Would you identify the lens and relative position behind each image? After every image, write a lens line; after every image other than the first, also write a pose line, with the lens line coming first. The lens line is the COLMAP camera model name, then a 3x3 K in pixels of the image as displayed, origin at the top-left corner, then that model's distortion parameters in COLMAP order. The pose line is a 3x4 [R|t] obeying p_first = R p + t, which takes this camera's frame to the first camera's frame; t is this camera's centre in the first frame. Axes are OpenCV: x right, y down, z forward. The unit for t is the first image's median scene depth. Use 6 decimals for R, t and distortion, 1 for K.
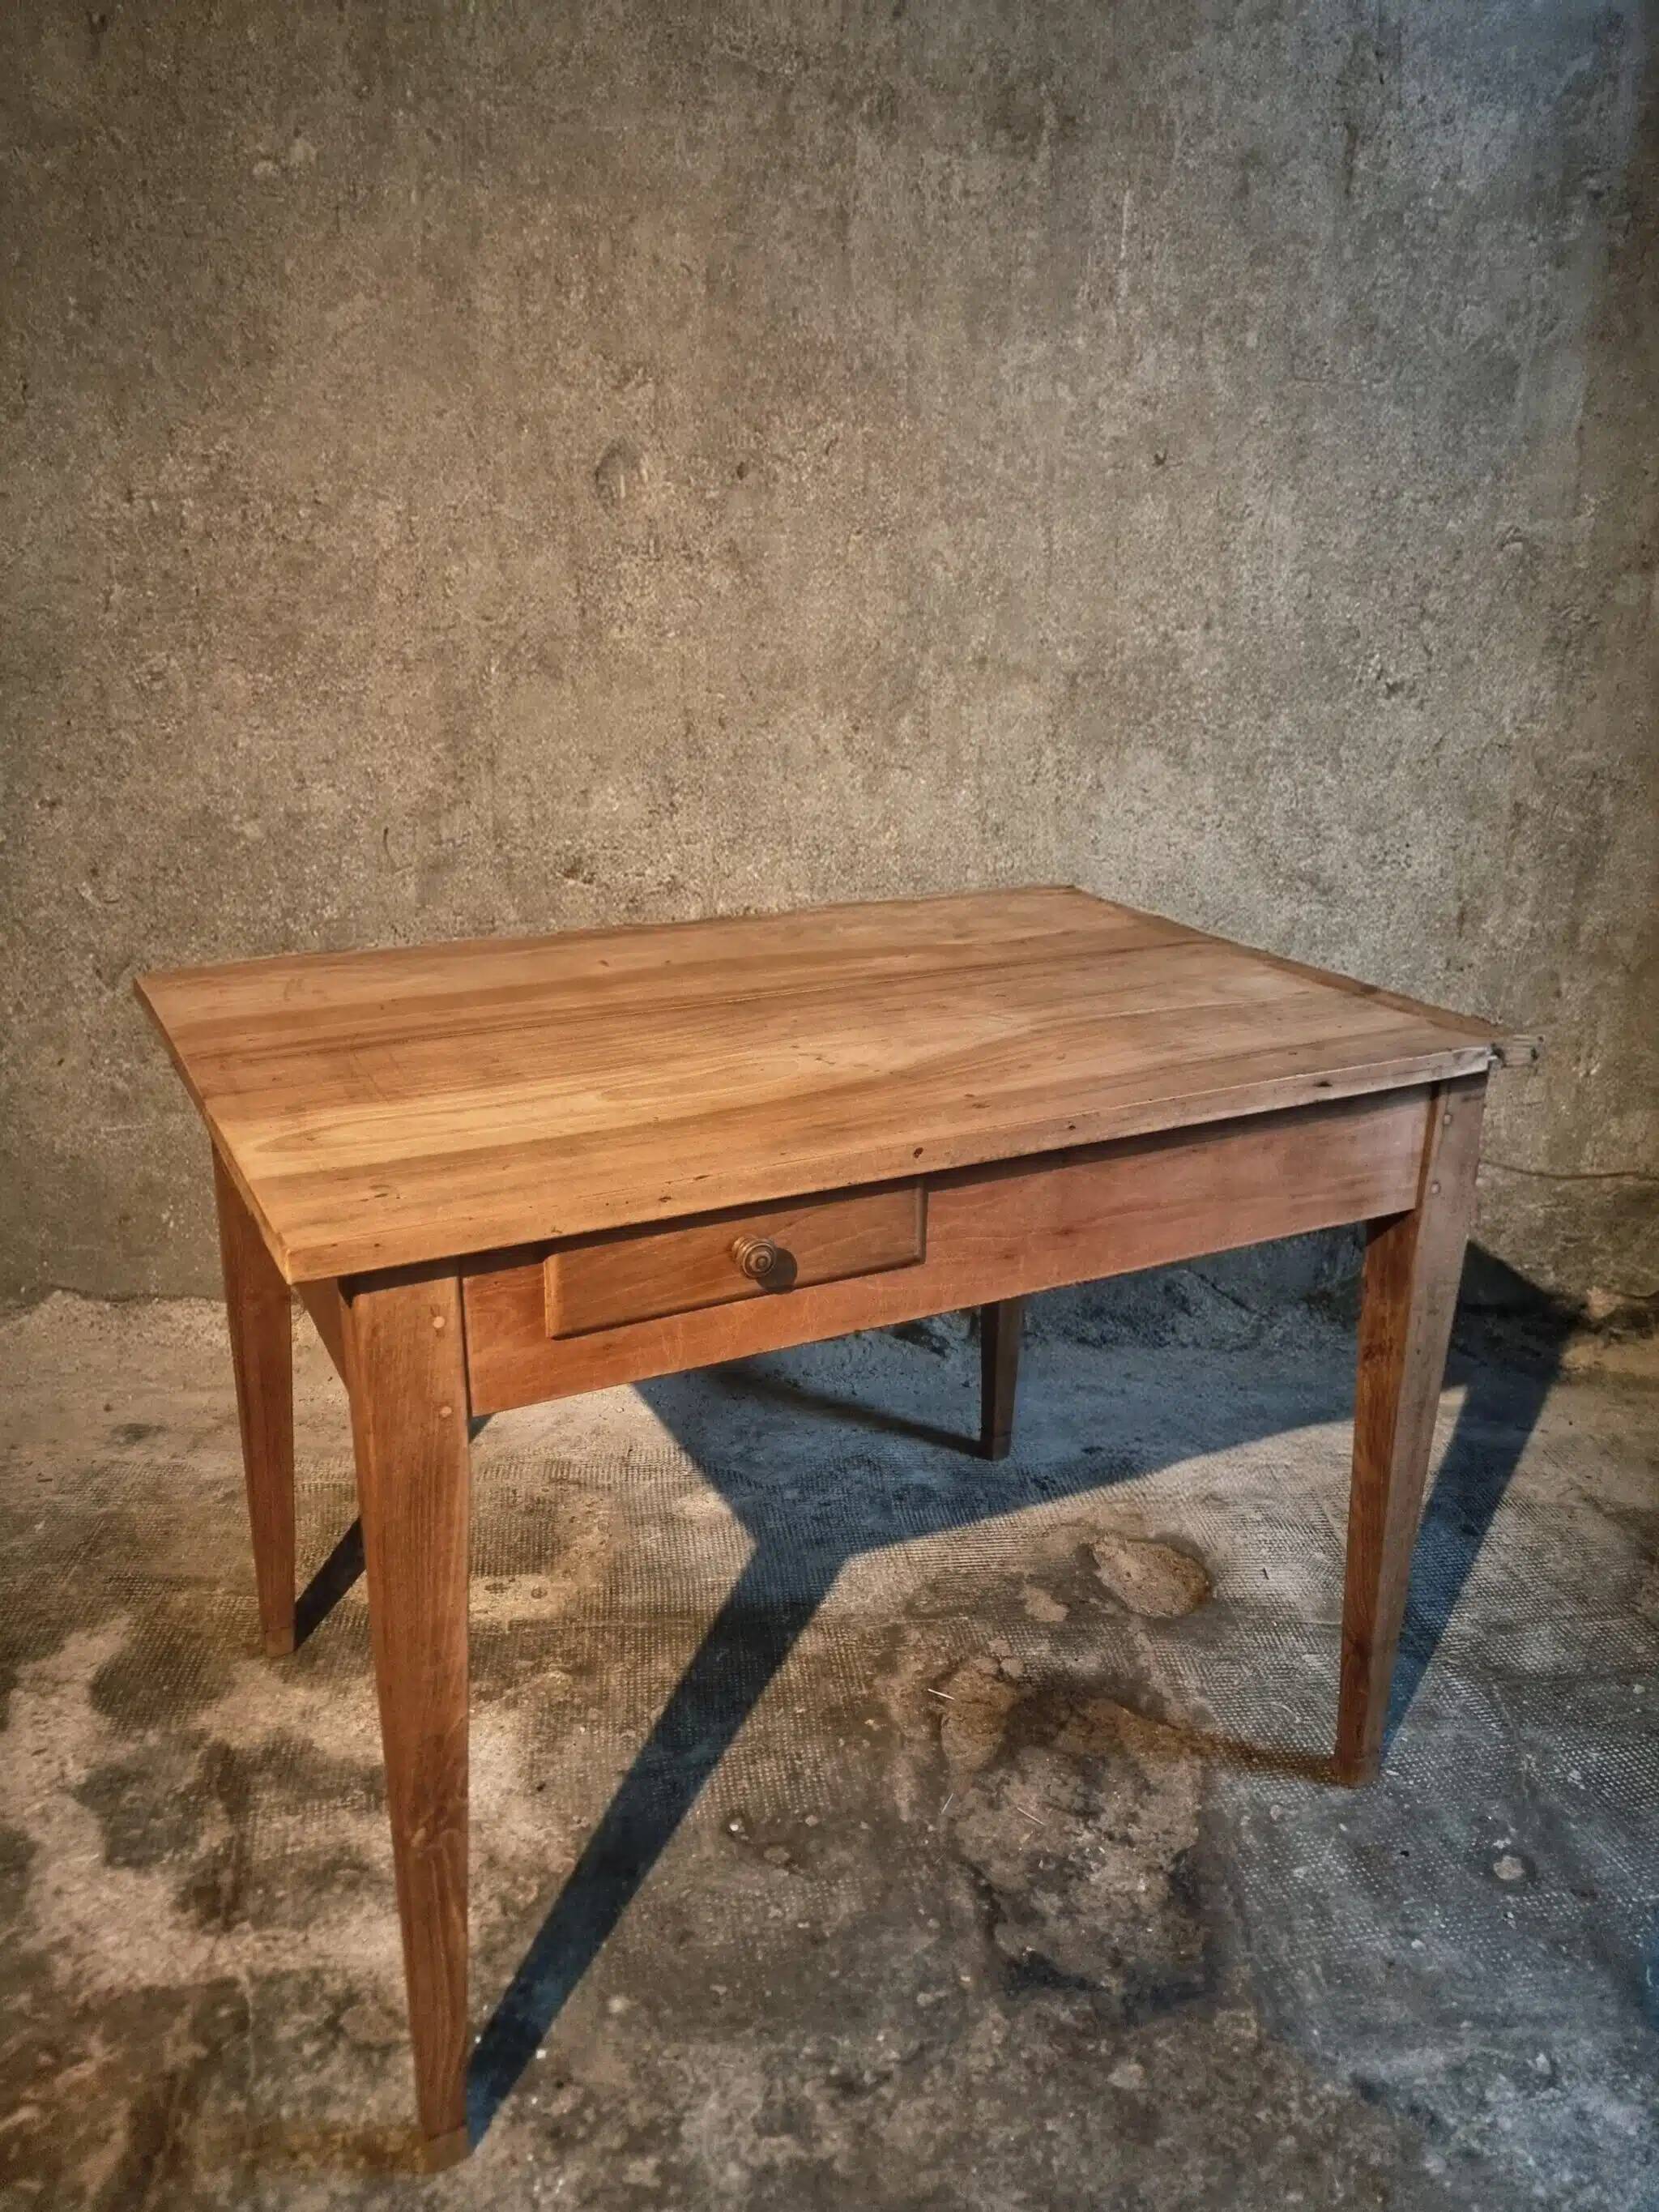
lens RADIAL K [[1681.5, 0, 788.4], [0, 1681.5, 1106.8], [0, 0, 1]] dist [0.084509, -0.072584]
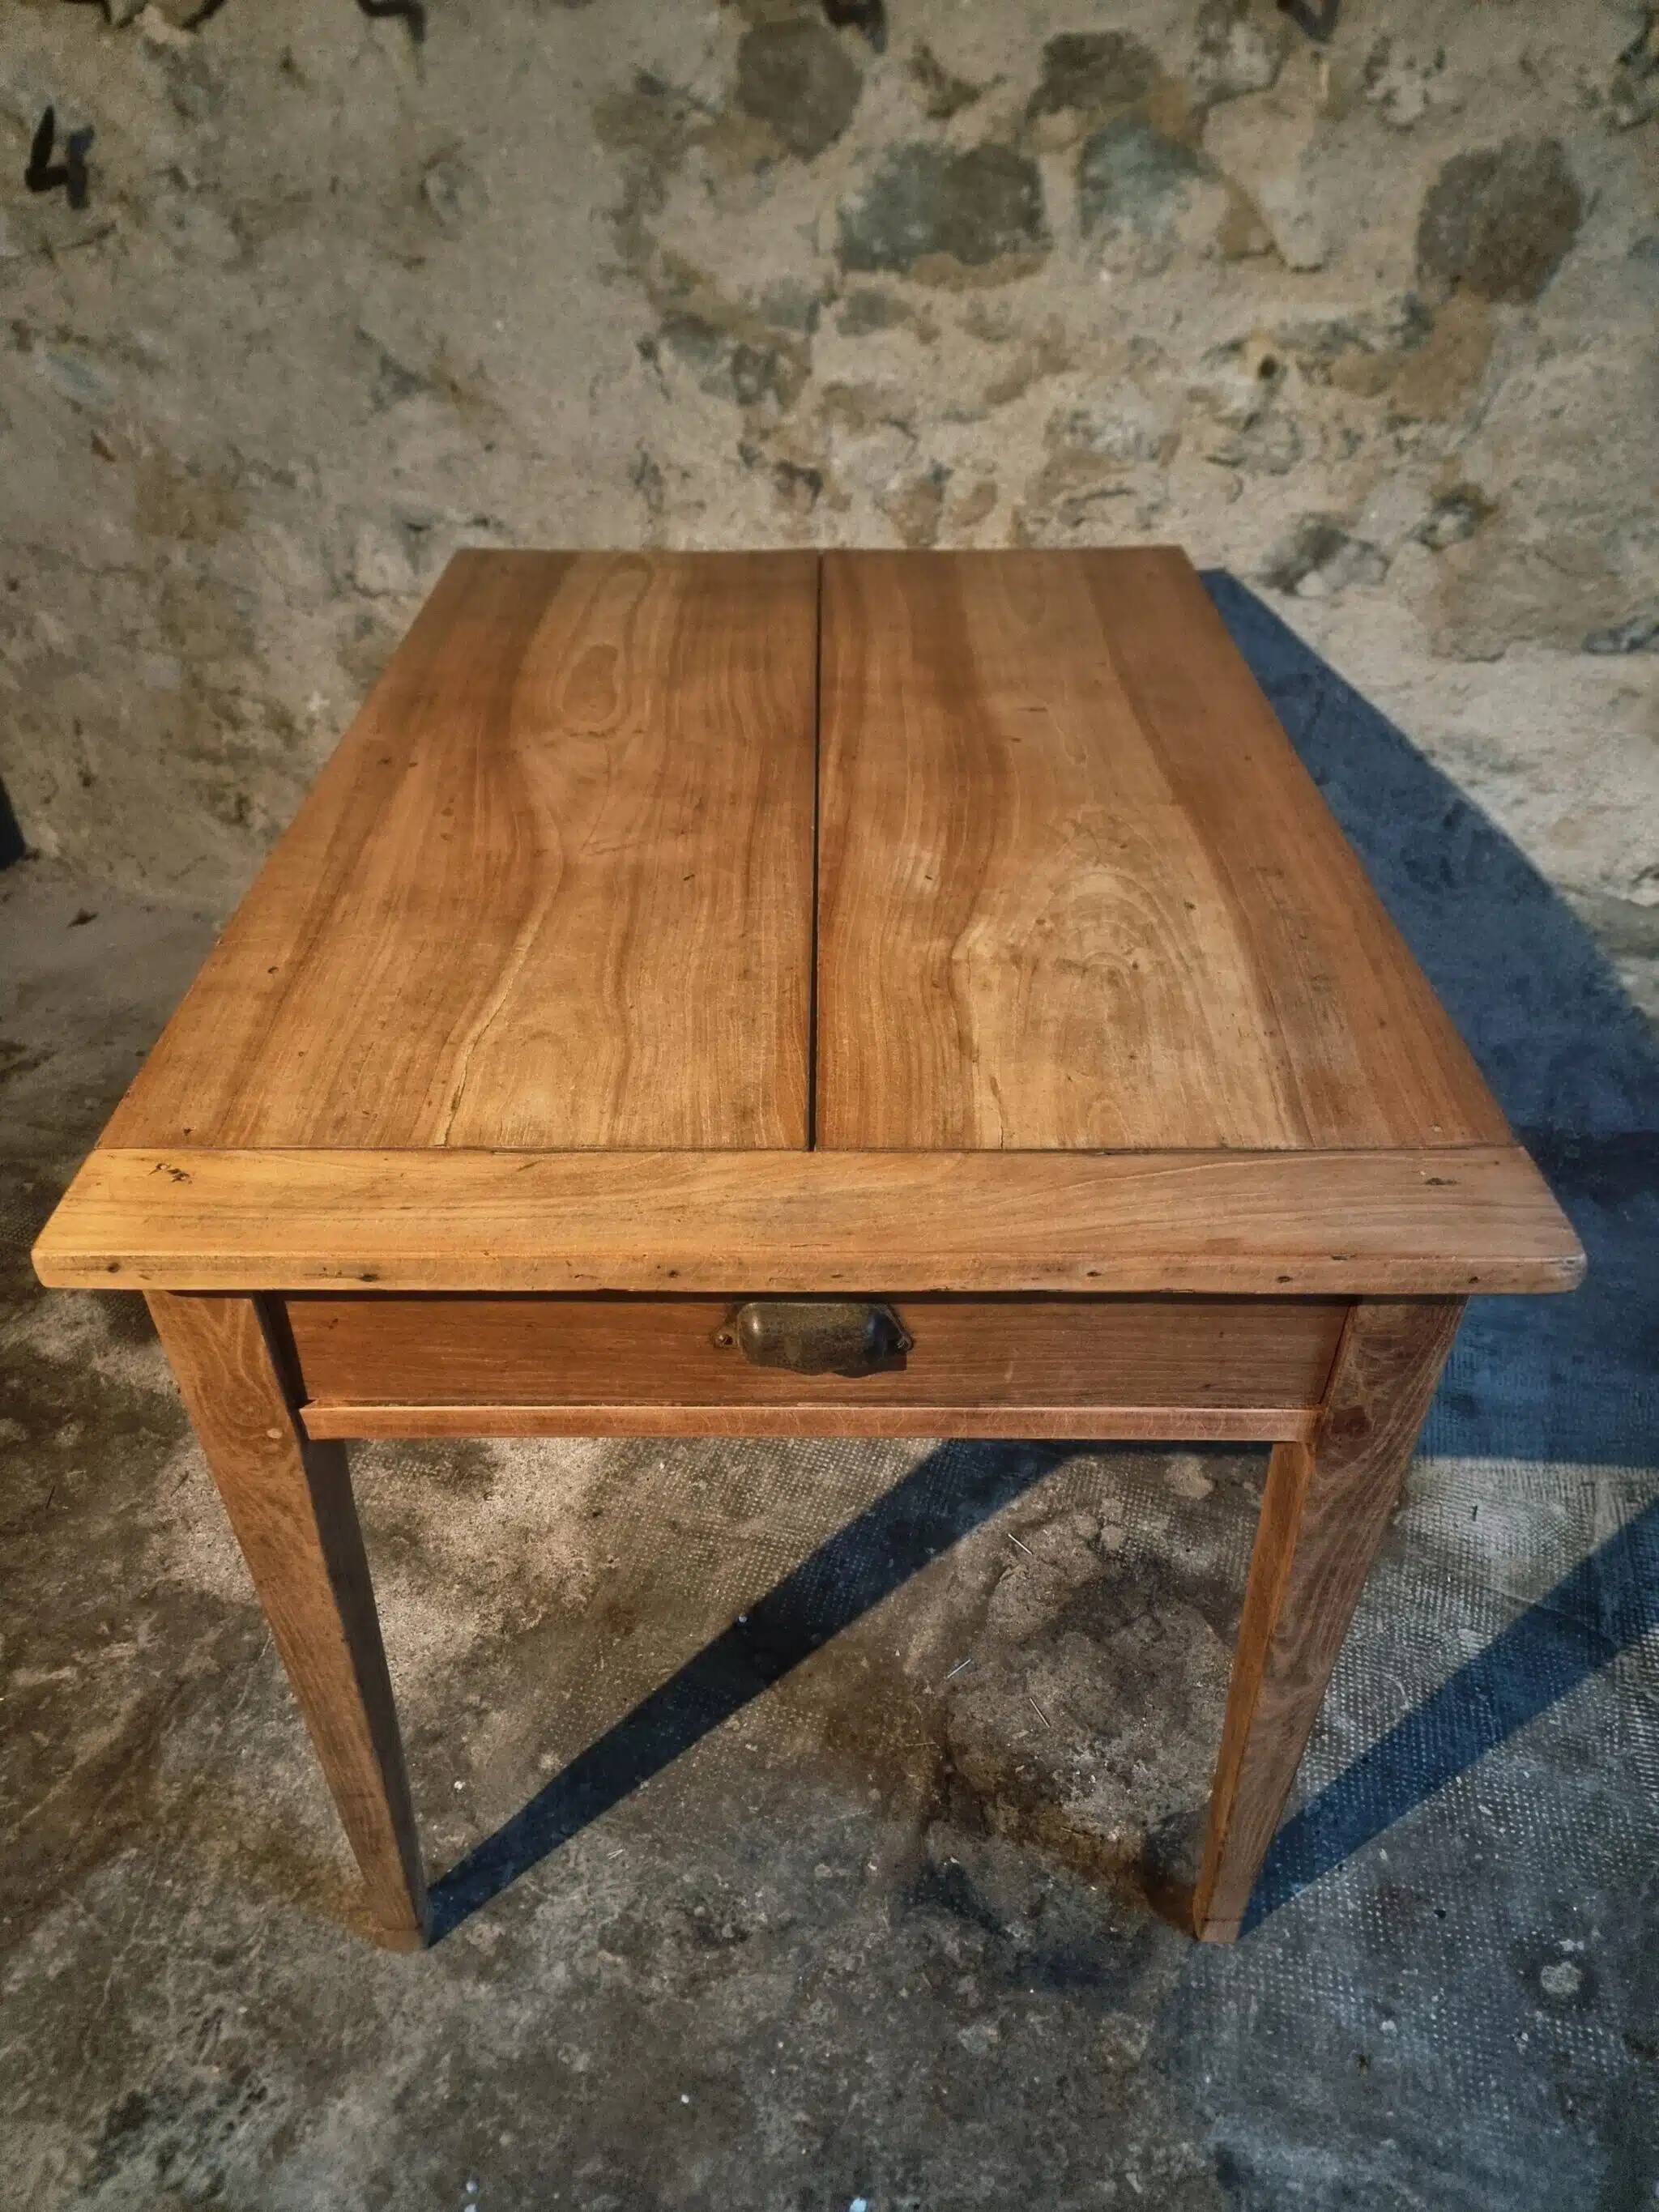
lens RADIAL K [[1559.8, 0, 821.4], [0, 1559.8, 1125.3], [0, 0, 1]] dist [0.071933, -0.060722]
pose [[0.913331, 0.235284, -0.332367, 0.261019], [-0.128004, 0.940697, 0.314173, -0.151392], [0.386576, -0.244399, 0.889285, 0.284697]]
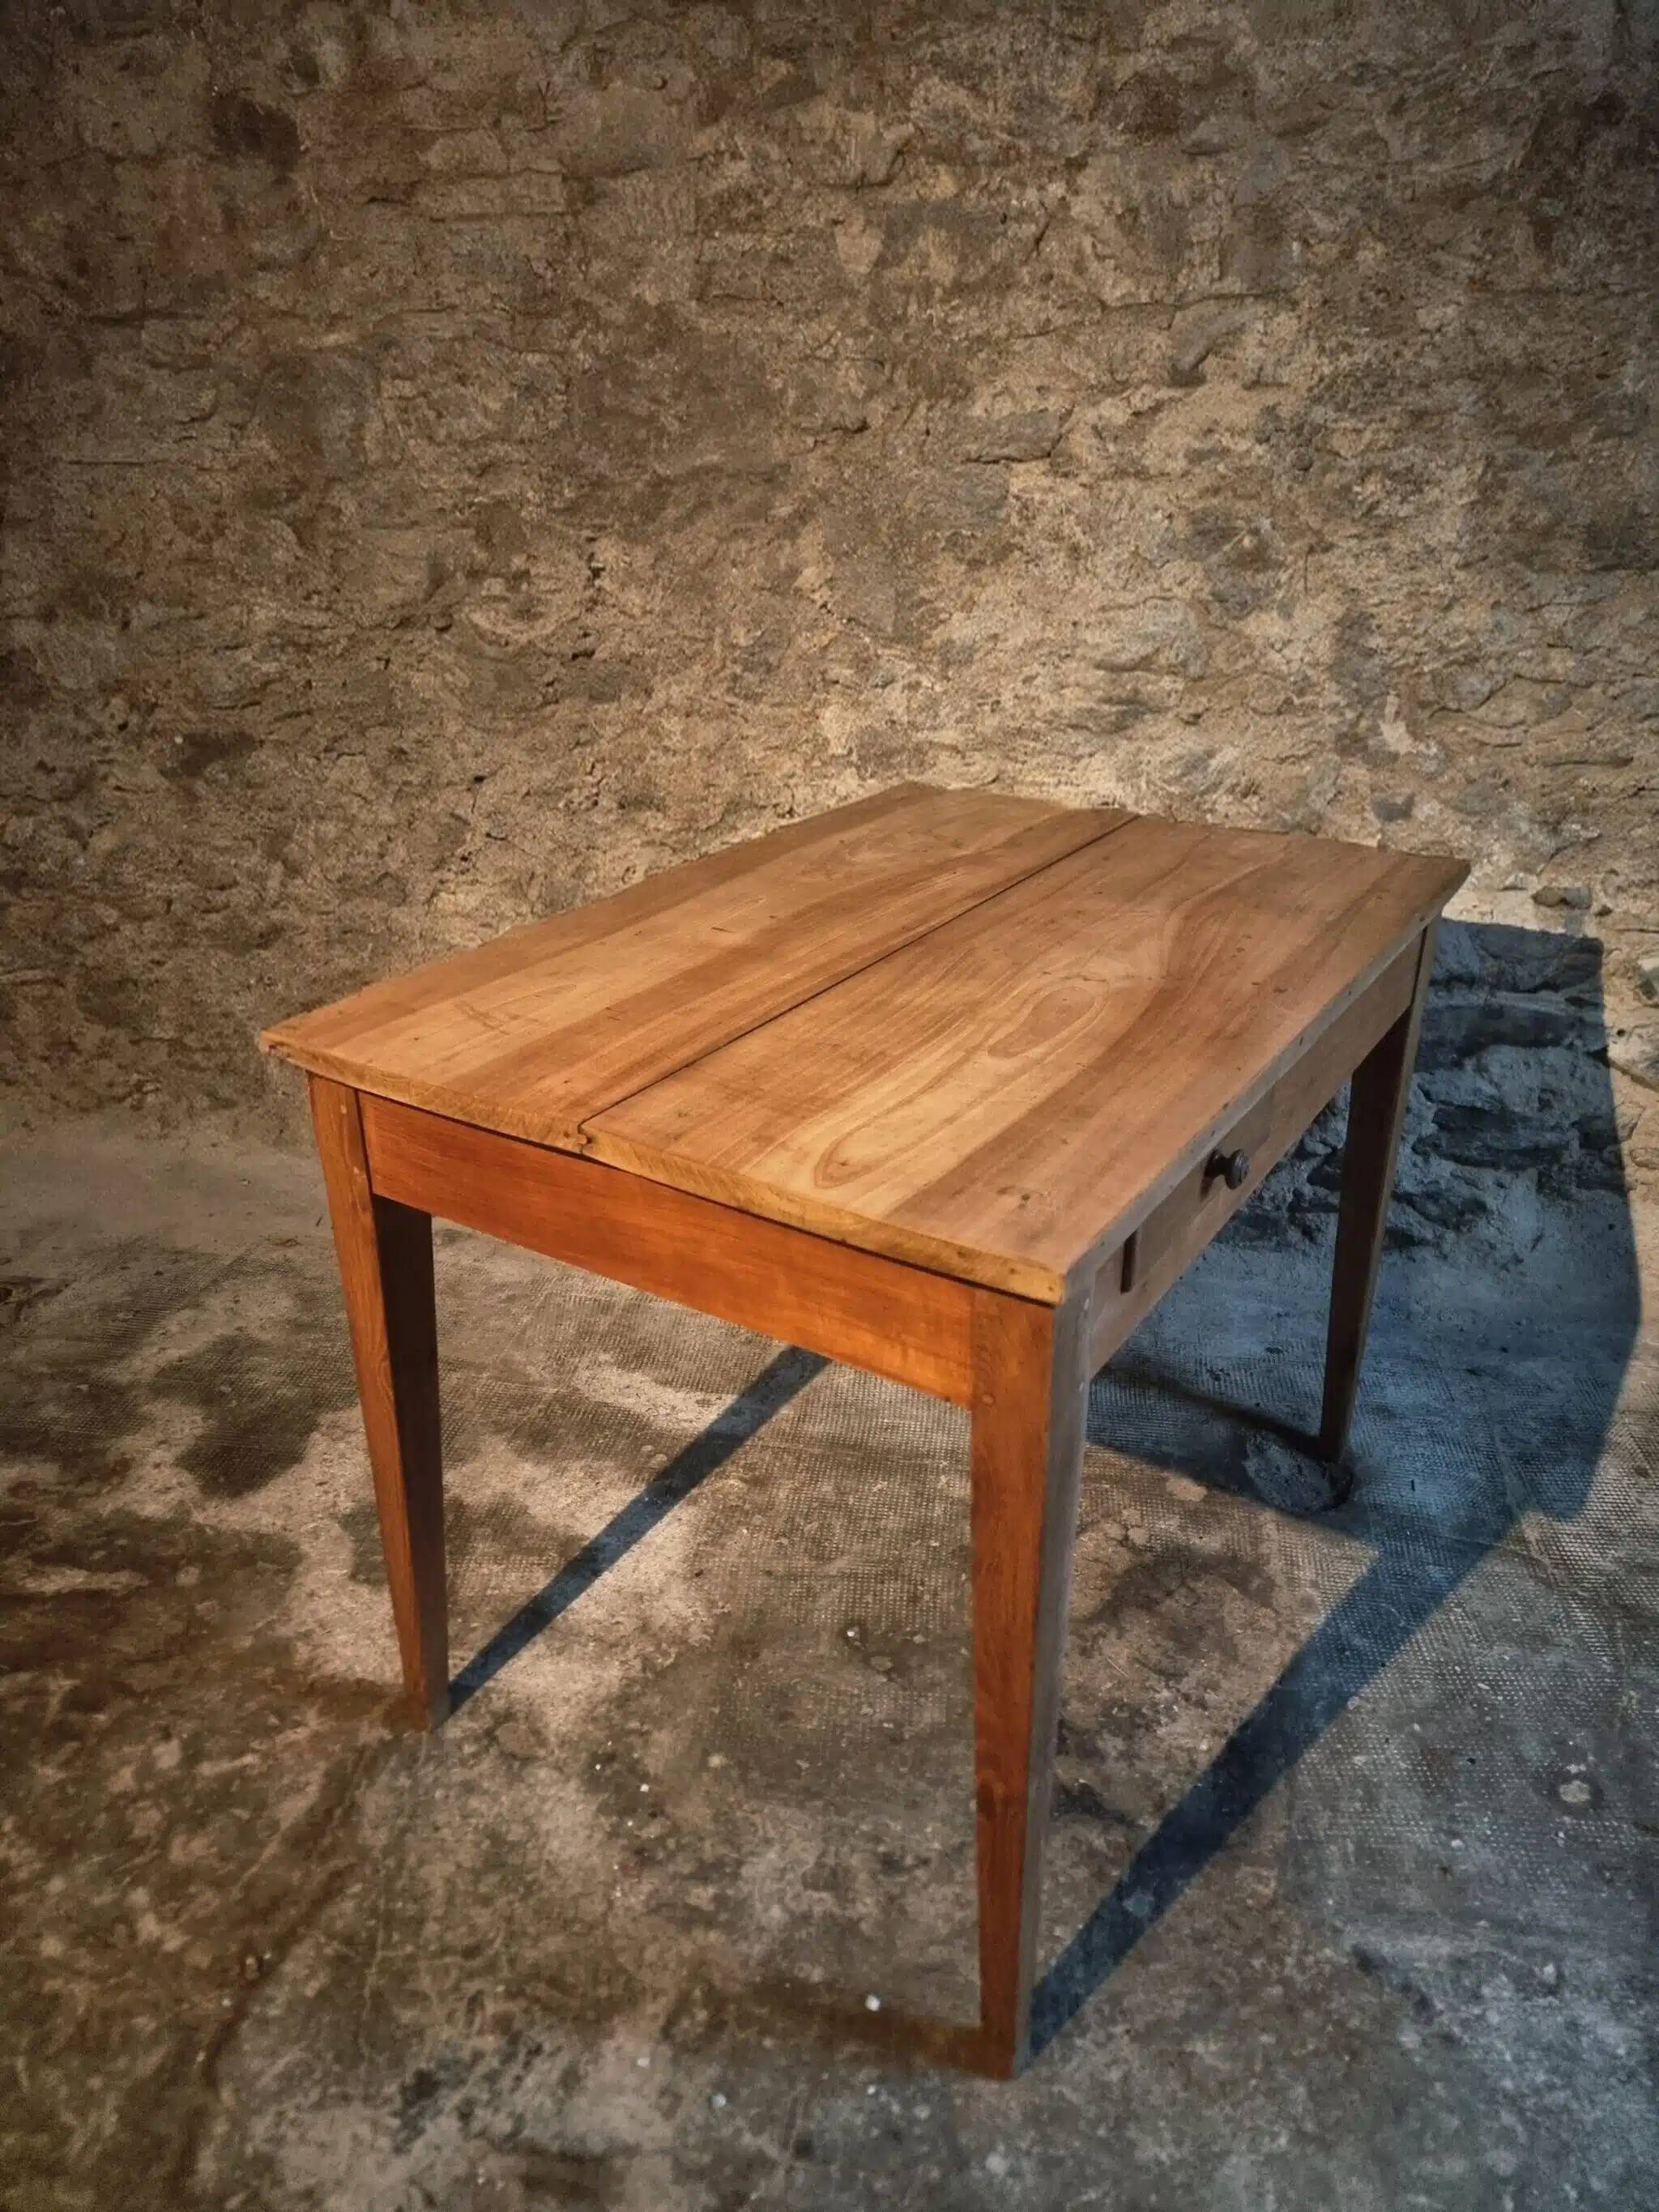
lens RADIAL K [[1550.5, 0, 831.2], [0, 1550.5, 1112.8], [0, 0, 1]] dist [0.079891, -0.066058]
pose [[0.971776, 0.086820, -0.219350, 0.163955], [-0.067950, 0.993422, 0.092166, -0.022637], [0.225909, -0.074660, 0.971283, 0.000754]]
